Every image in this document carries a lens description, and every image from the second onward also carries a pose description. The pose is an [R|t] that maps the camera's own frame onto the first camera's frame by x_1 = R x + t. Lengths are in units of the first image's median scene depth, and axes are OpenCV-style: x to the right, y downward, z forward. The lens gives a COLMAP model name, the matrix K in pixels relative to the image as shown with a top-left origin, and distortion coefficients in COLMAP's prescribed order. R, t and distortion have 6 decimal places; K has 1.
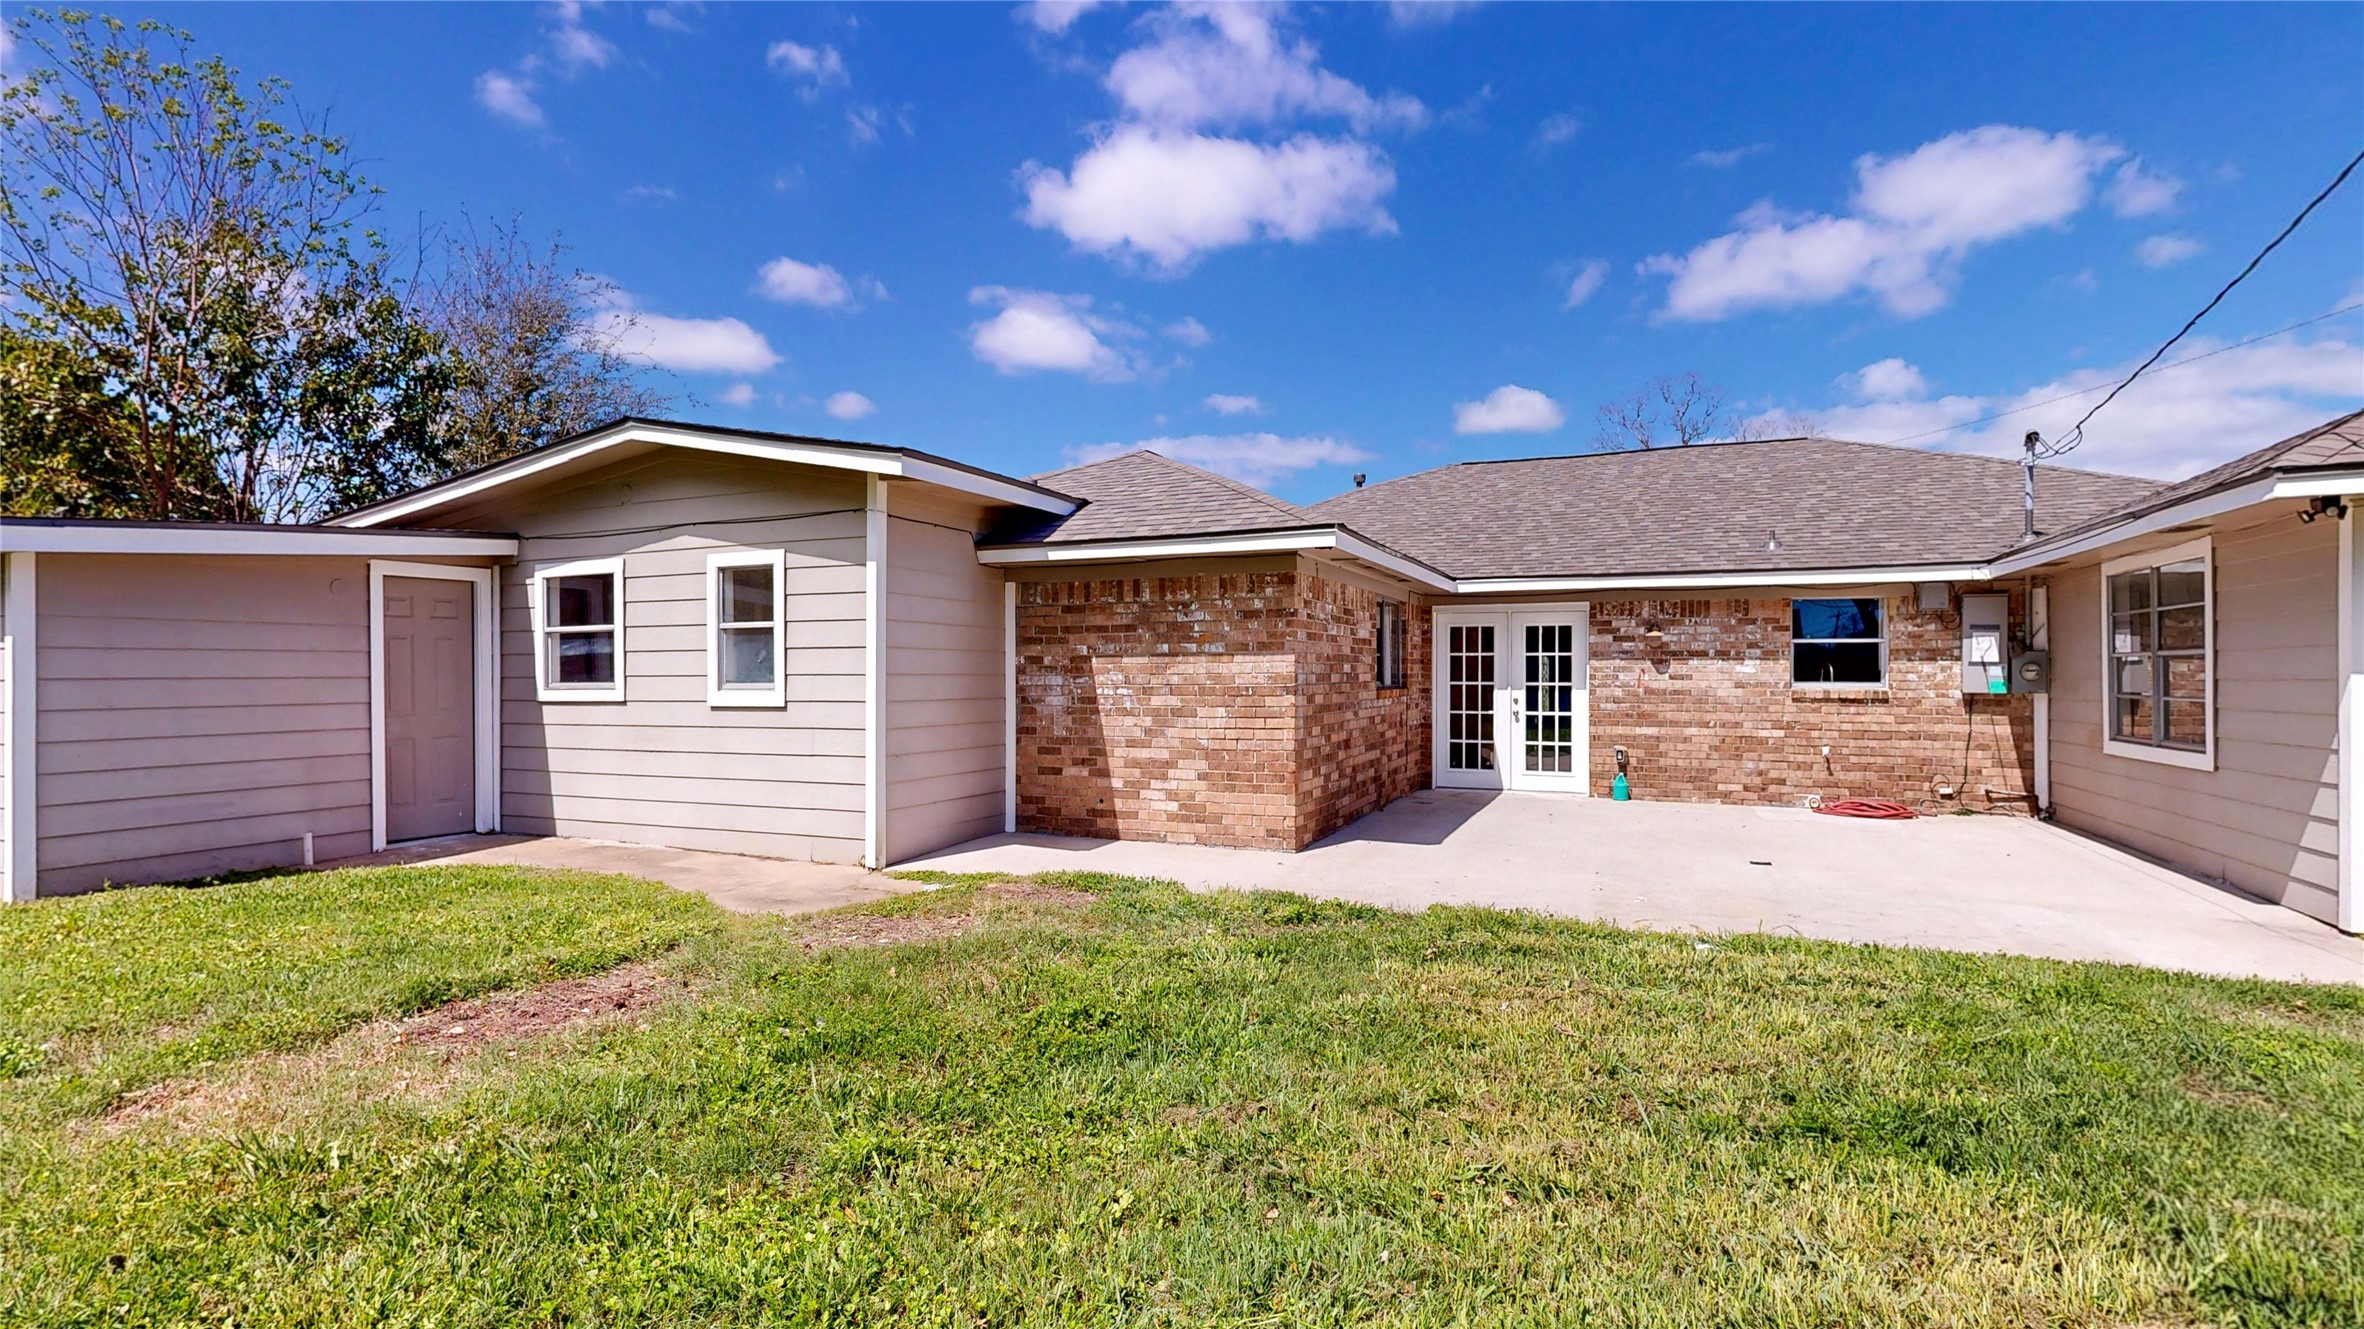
lens RADIAL K [[1065.7, 0, 1158.3], [0, 1065.7, 670.1], [0, 0, 1]] dist [-0.002328, -0.000295]
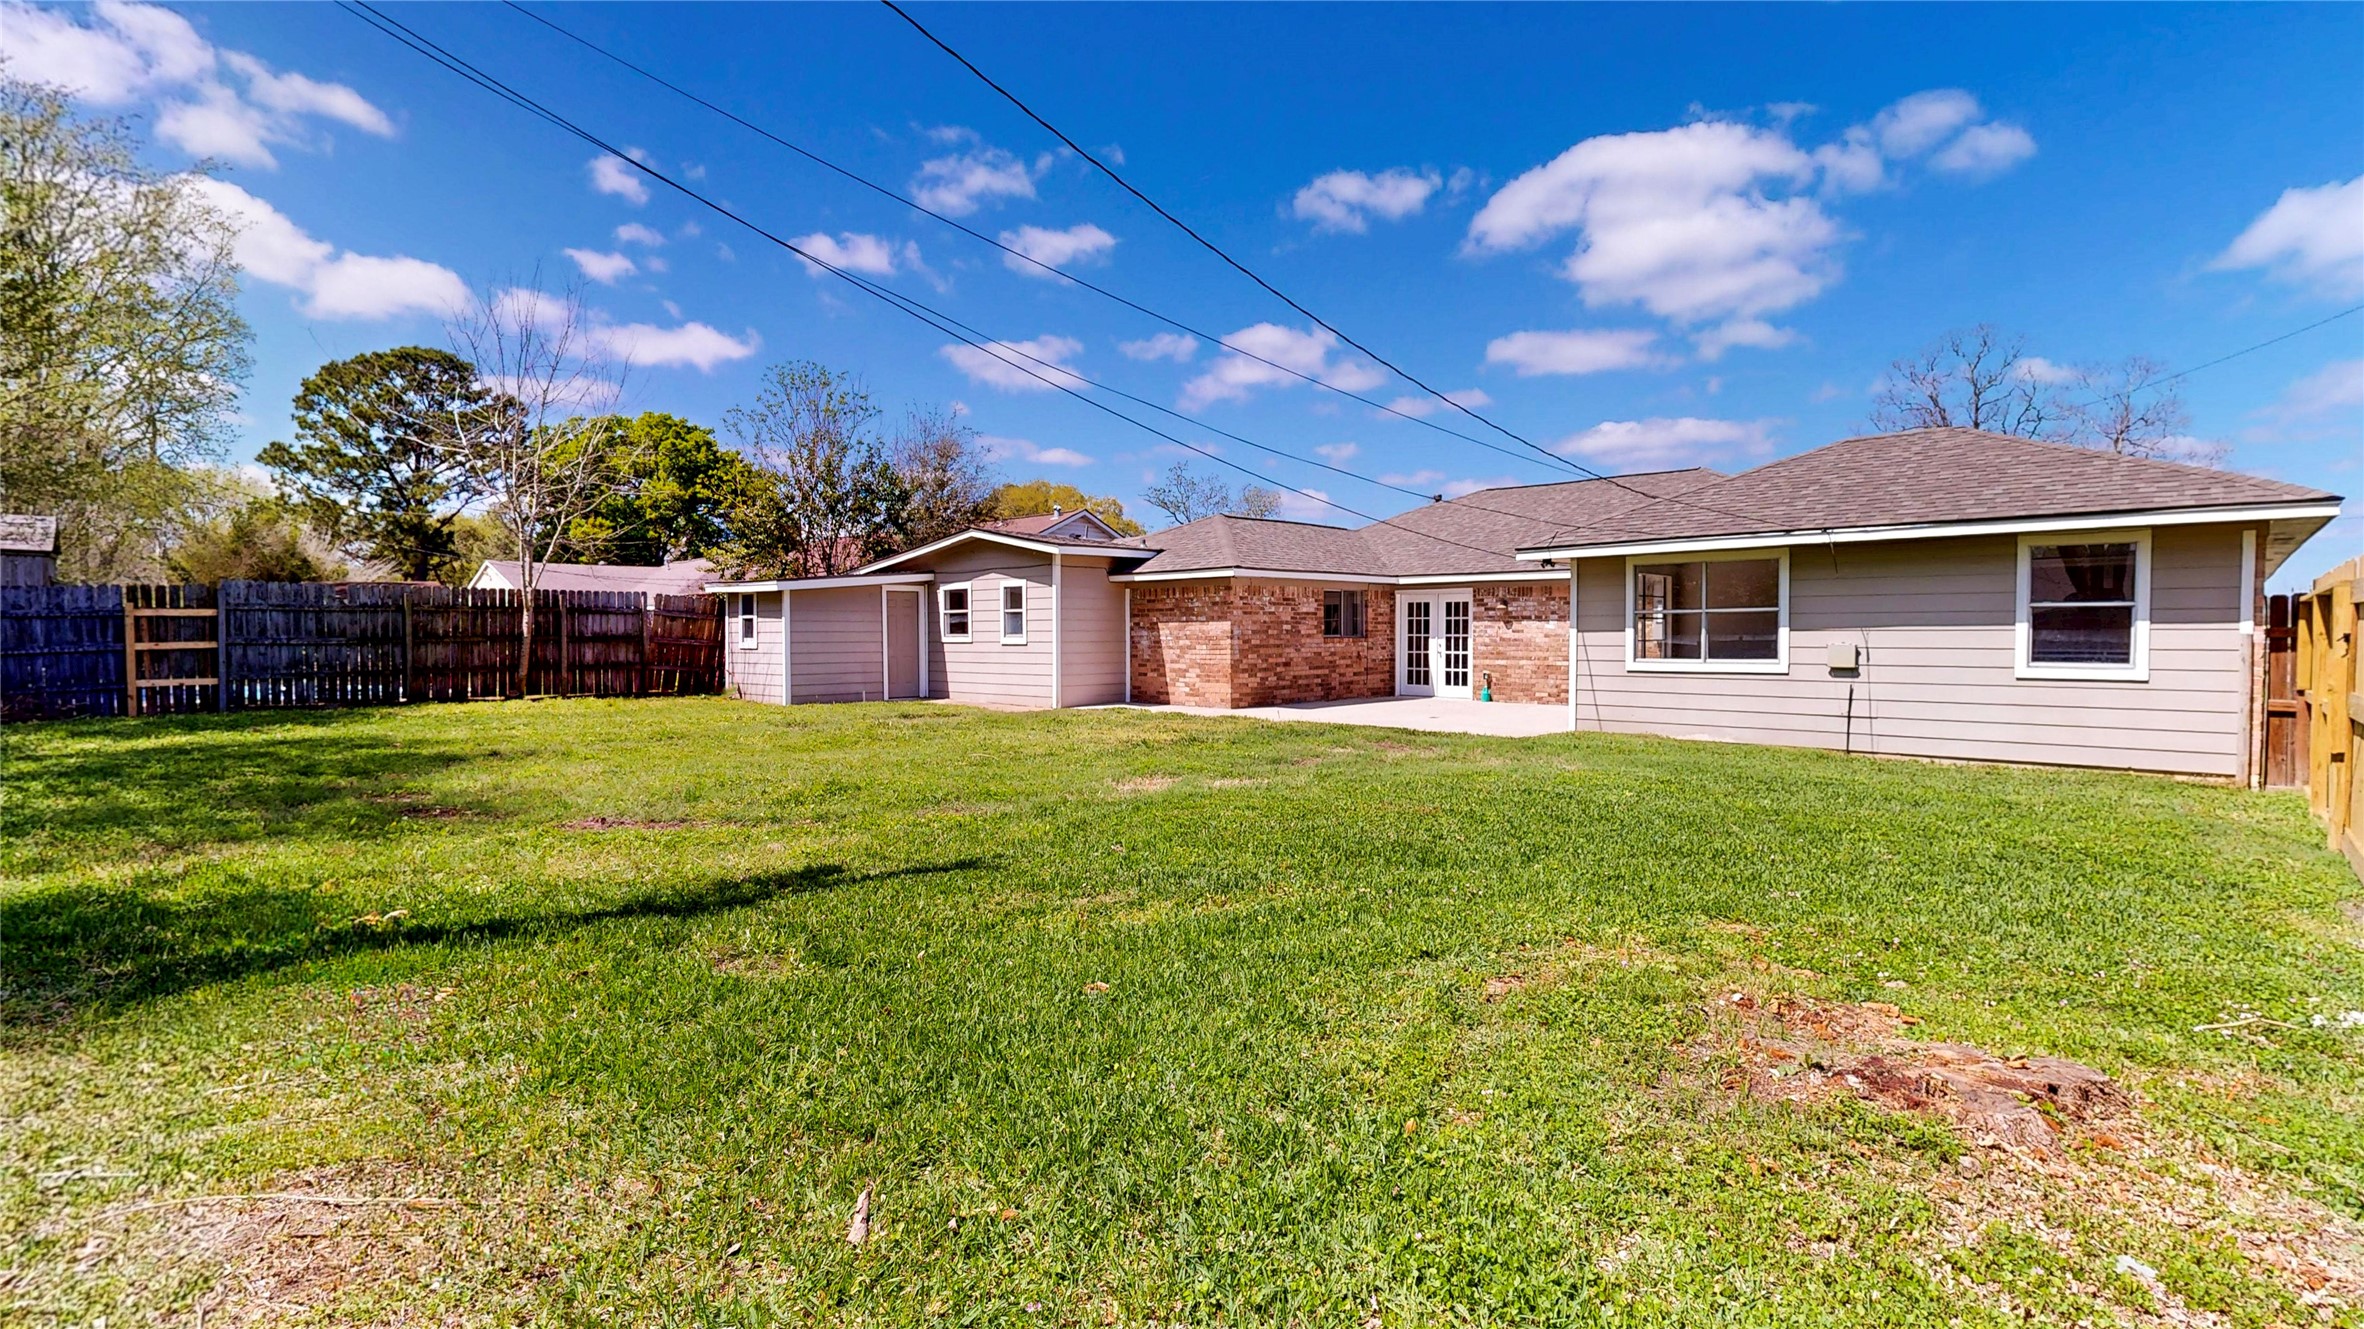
lens RADIAL K [[1065.7, 0, 1183.5], [0, 1065.7, 653.5], [0, 0, 1]] dist [-0.002328, -0.000295]
pose [[0.943671, 0.005546, -0.330840, 0.608804], [0.003129, 0.999665, 0.025684, -0.004147], [0.330872, -0.025273, 0.943337, -0.909403]]
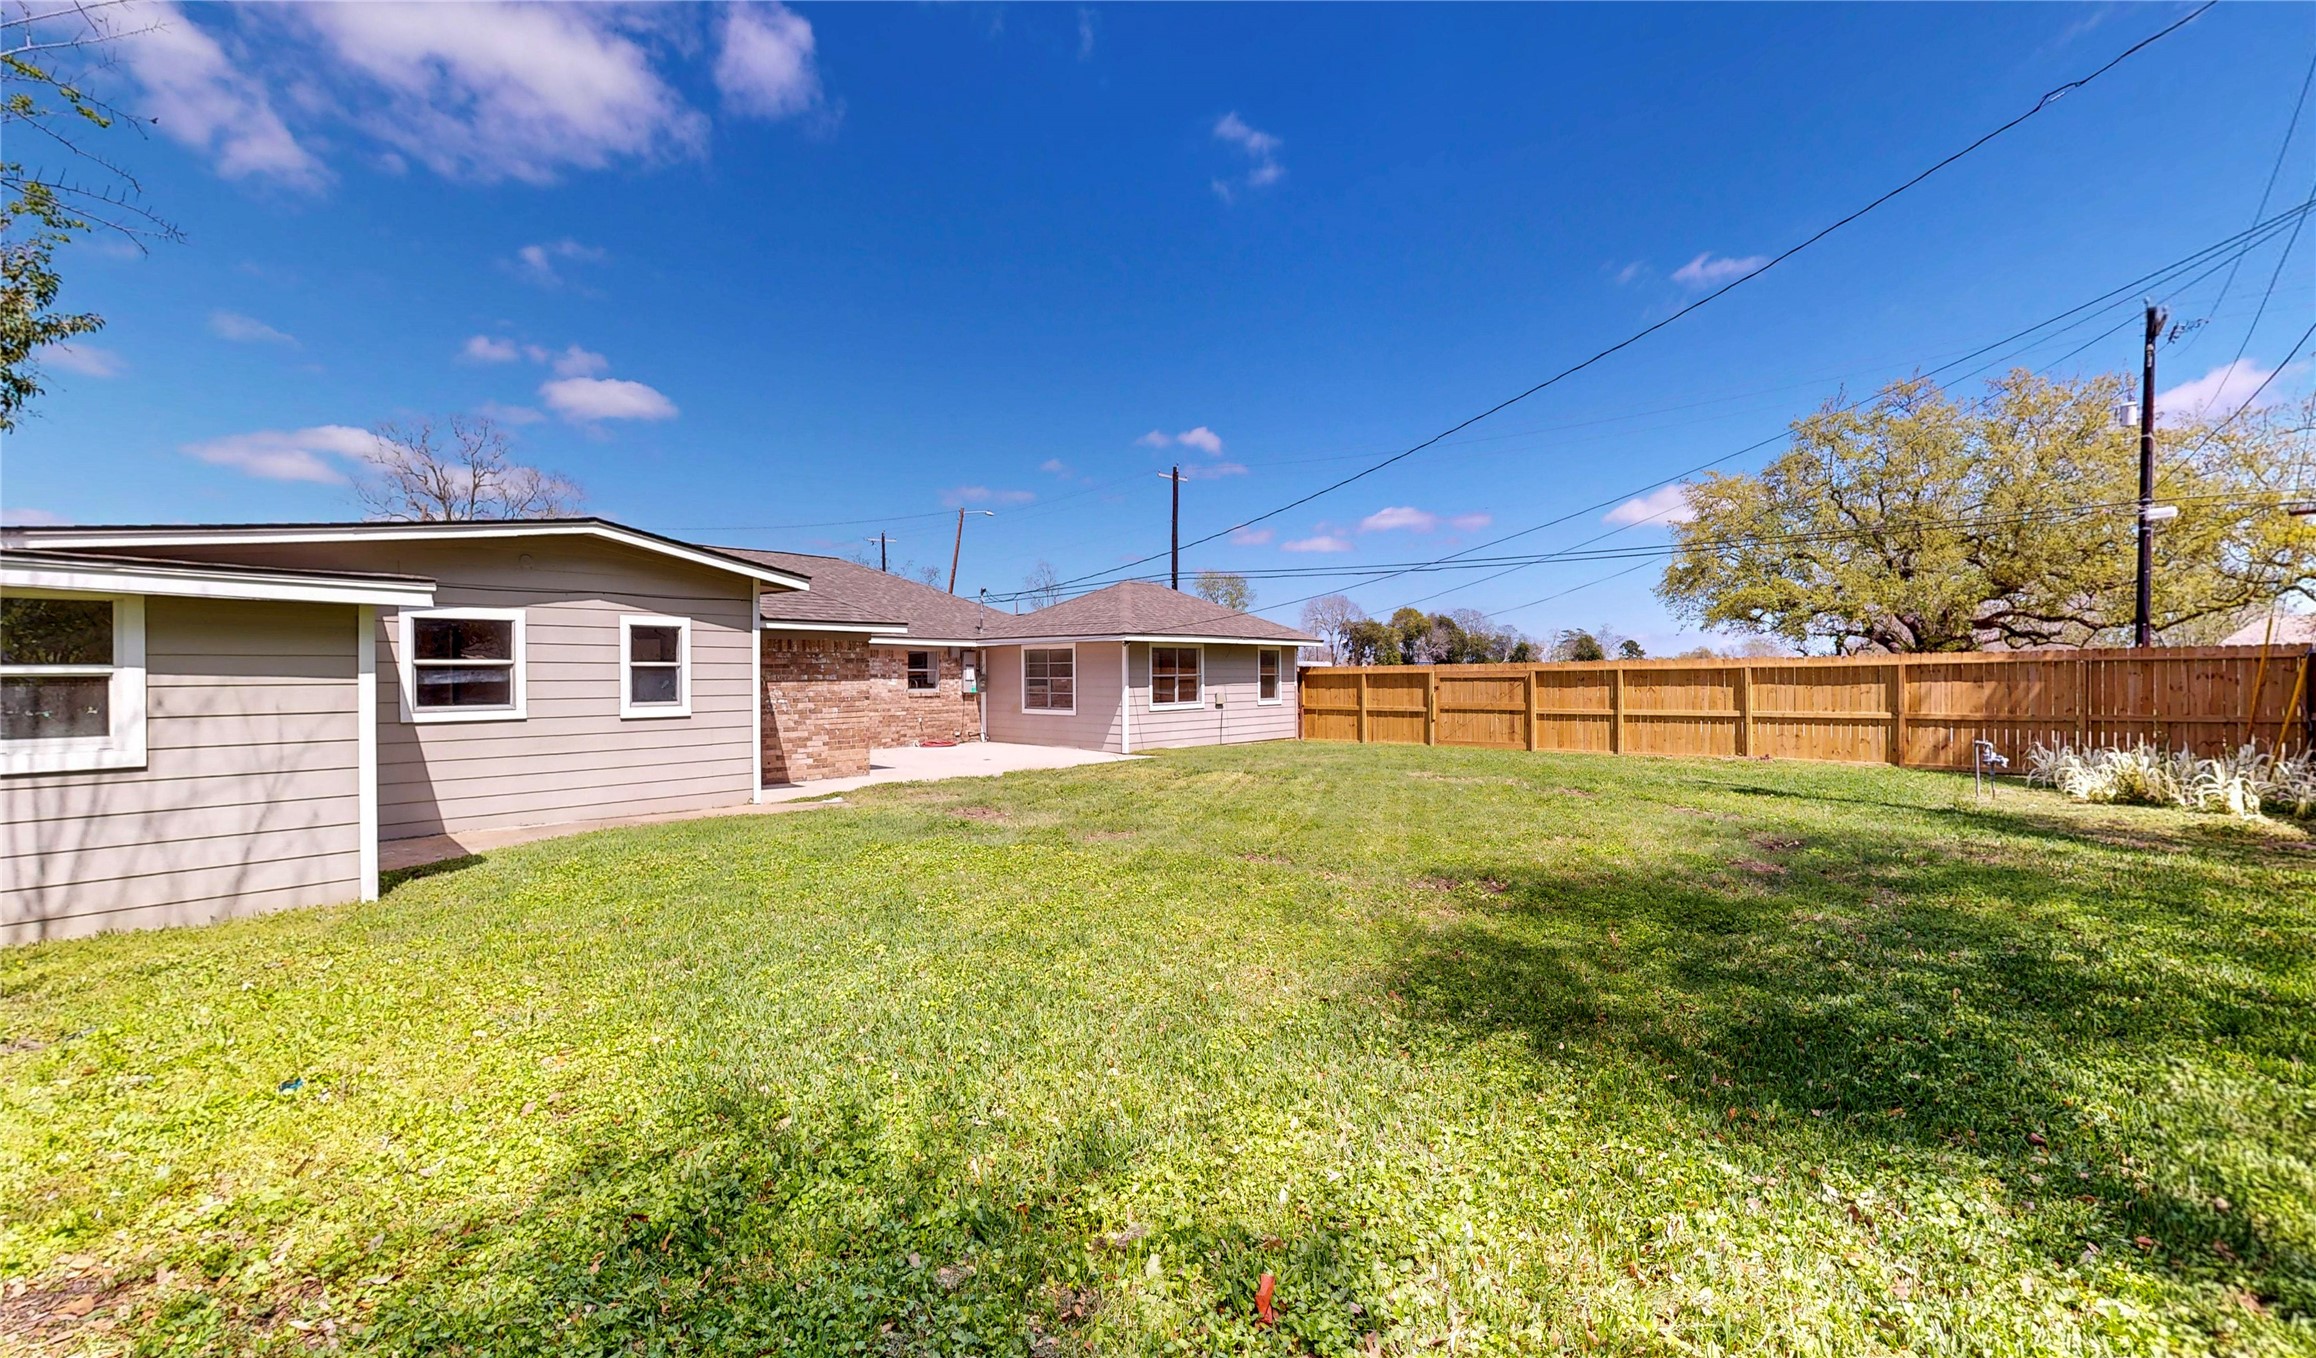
lens RADIAL K [[915.1, 0, 1170.1], [0, 915.1, 681.8], [0, 0, 1]] dist [-0.000029, -0.000033]
pose [[0.307001, -0.008129, 0.951674, -1.088075], [-0.002581, 0.999953, 0.009374, -0.023954], [-0.951706, -0.005334, 0.306966, -0.087771]]
